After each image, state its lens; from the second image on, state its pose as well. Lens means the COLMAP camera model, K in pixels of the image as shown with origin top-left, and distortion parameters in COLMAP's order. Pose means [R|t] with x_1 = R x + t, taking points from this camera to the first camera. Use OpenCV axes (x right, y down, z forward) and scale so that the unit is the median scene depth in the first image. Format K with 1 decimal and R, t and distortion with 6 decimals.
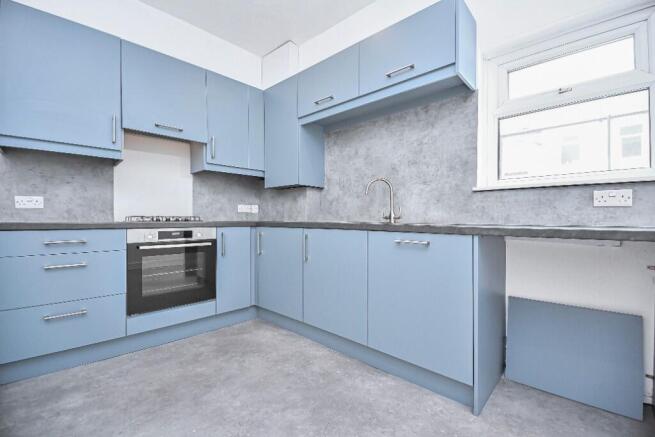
lens RADIAL K [[285.1, 0, 327.5], [0, 285.1, 218.5], [0, 0, 1]] dist [-0.001946, -0.000657]
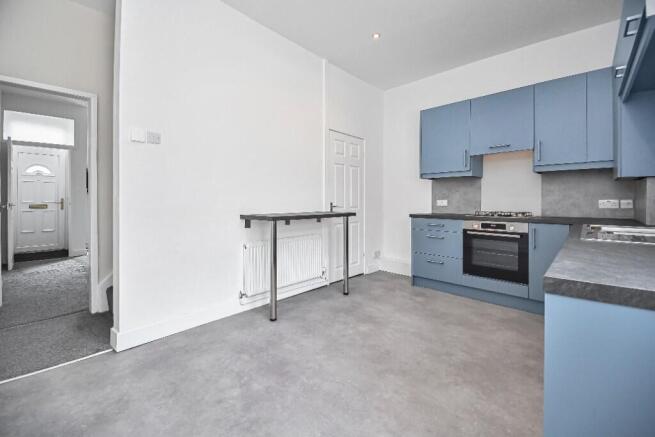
lens RADIAL K [[294.0, 0, 327.6], [0, 294.0, 201.4], [0, 0, 1]] dist [-0.001668, -0.000469]
pose [[0.013761, 0.000403, -0.999905, 0.844616], [0.002102, 0.999998, 0.000432, -0.062913], [0.999903, -0.002108, 0.013760, 0.176041]]
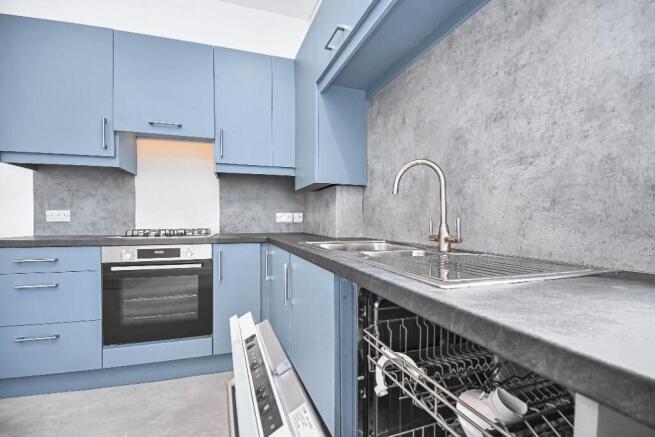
lens RADIAL K [[293.5, 0, 327.1], [0, 293.5, 227.4], [0, 0, 1]] dist [-0.001286, -0.000611]
pose [[0.886096, 0.008752, -0.463419, 0.277078], [0.000917, 0.999787, 0.020634, -0.033527], [0.463501, -0.018709, 0.885899, 0.462018]]
